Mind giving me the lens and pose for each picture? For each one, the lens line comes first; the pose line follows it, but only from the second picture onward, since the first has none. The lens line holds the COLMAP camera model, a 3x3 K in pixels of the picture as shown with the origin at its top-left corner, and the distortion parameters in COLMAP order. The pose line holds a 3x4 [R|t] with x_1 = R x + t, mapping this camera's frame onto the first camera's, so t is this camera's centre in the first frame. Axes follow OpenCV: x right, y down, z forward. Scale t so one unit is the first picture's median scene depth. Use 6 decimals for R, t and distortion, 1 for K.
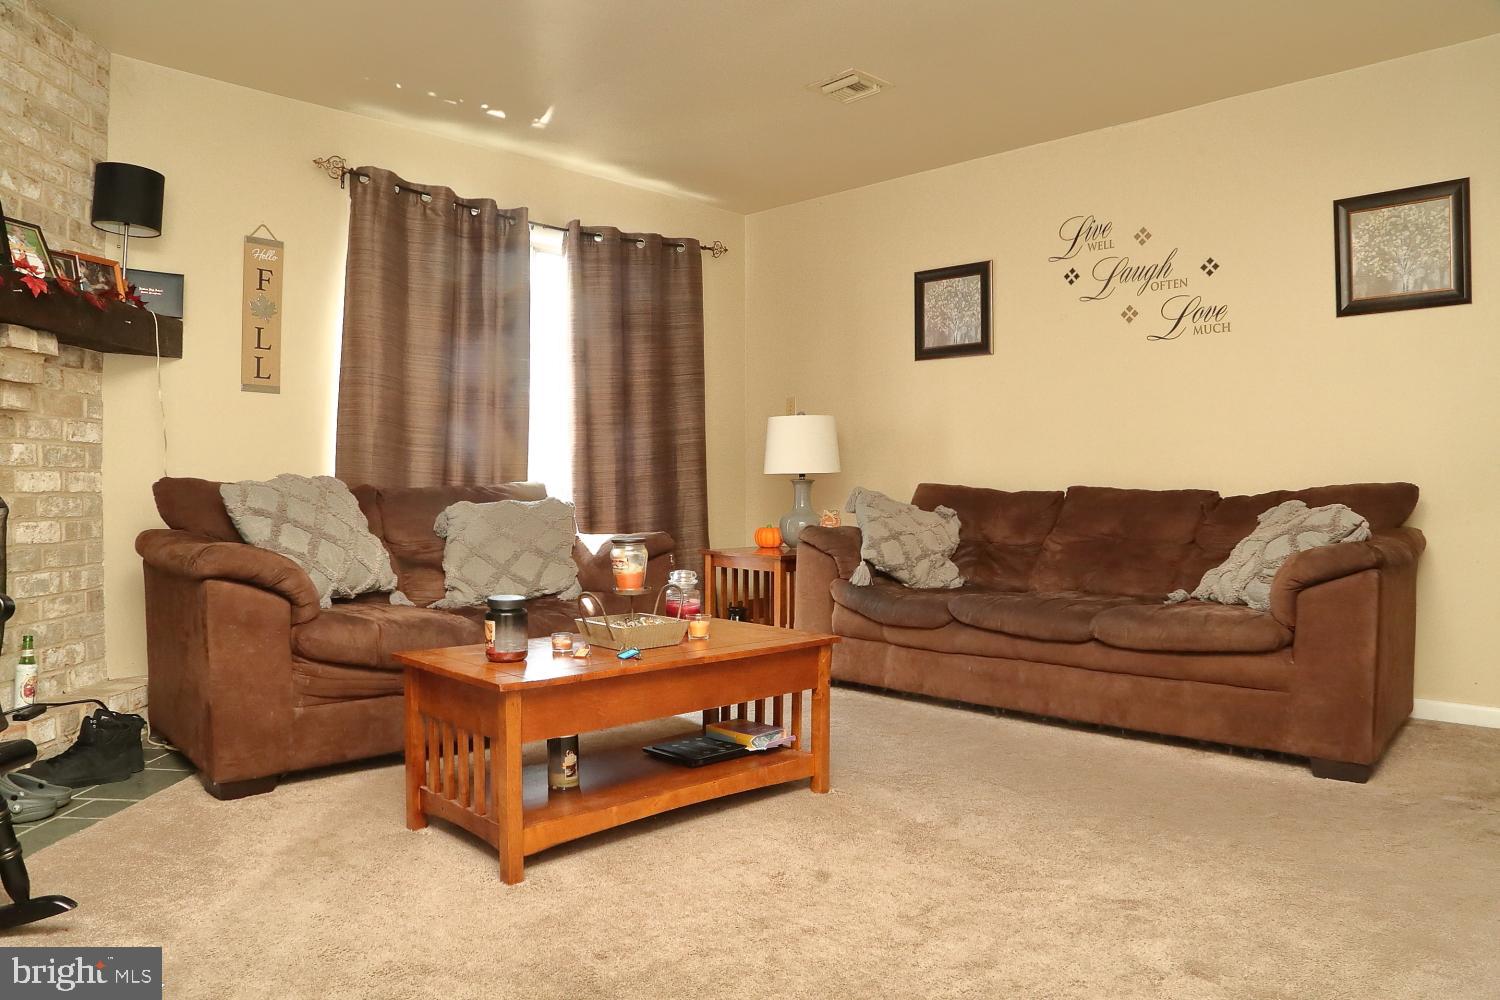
lens RADIAL K [[1035.2, 0, 750.0], [0, 1035.2, 500.0], [0, 0, 1]] dist [-0.134309, 0.064584]
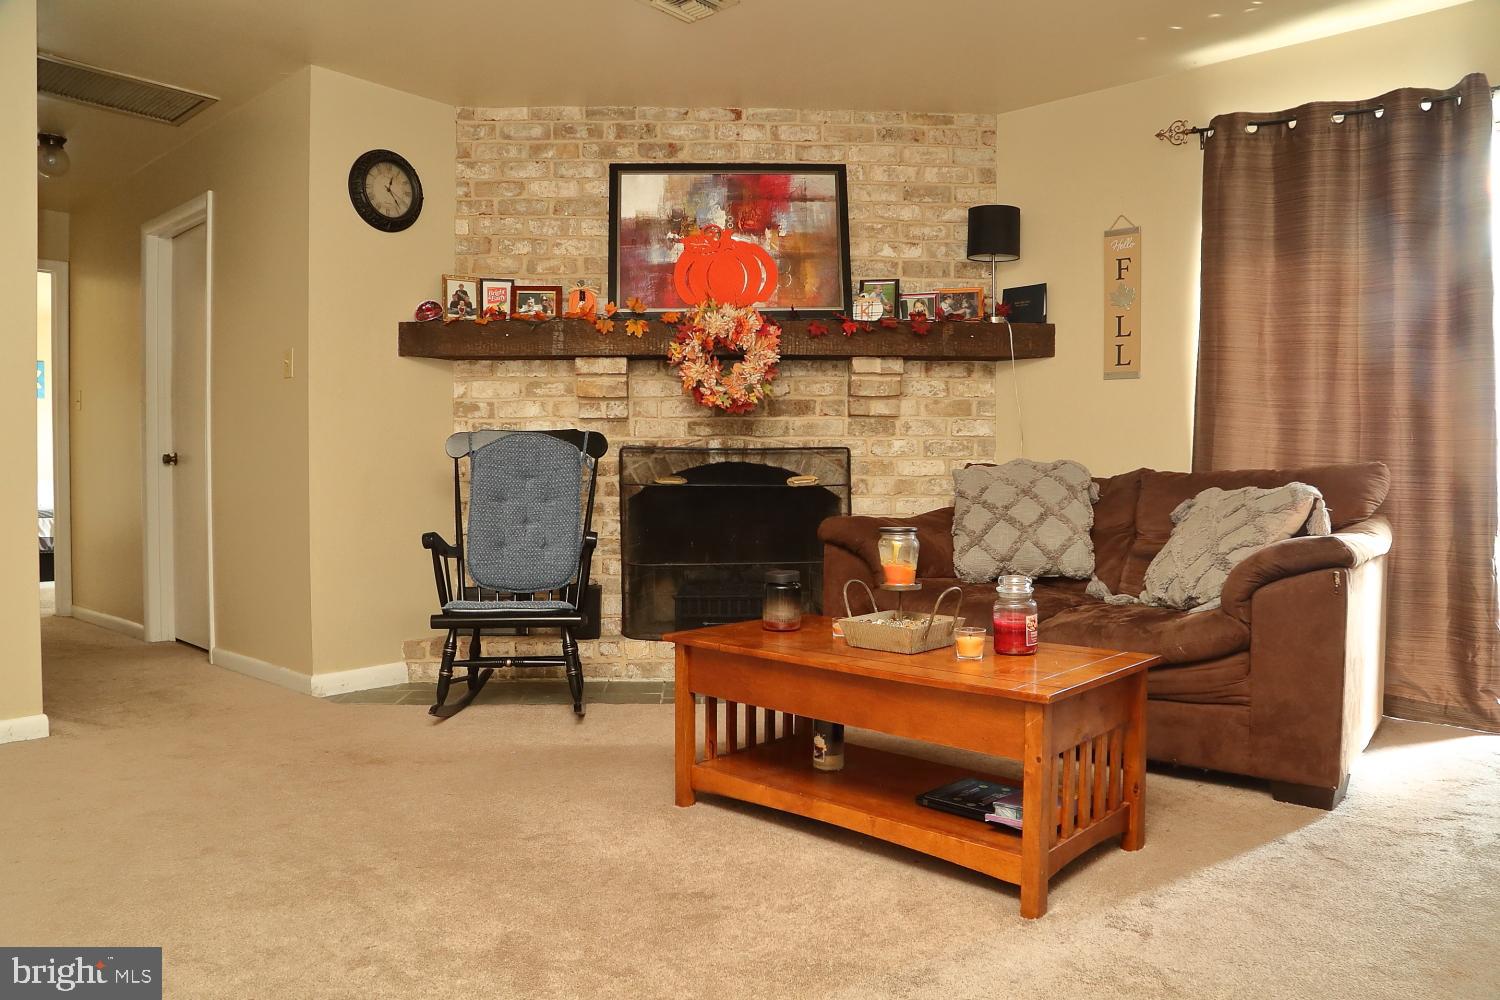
lens RADIAL K [[1035.2, 0, 750.0], [0, 1035.2, 500.0], [0, 0, 1]] dist [-0.134309, 0.064584]
pose [[0.024577, 0.024389, -0.999400, 0.604684], [-0.007163, 0.999681, 0.024220, -0.006262], [0.999672, 0.006563, 0.024744, 0.658113]]
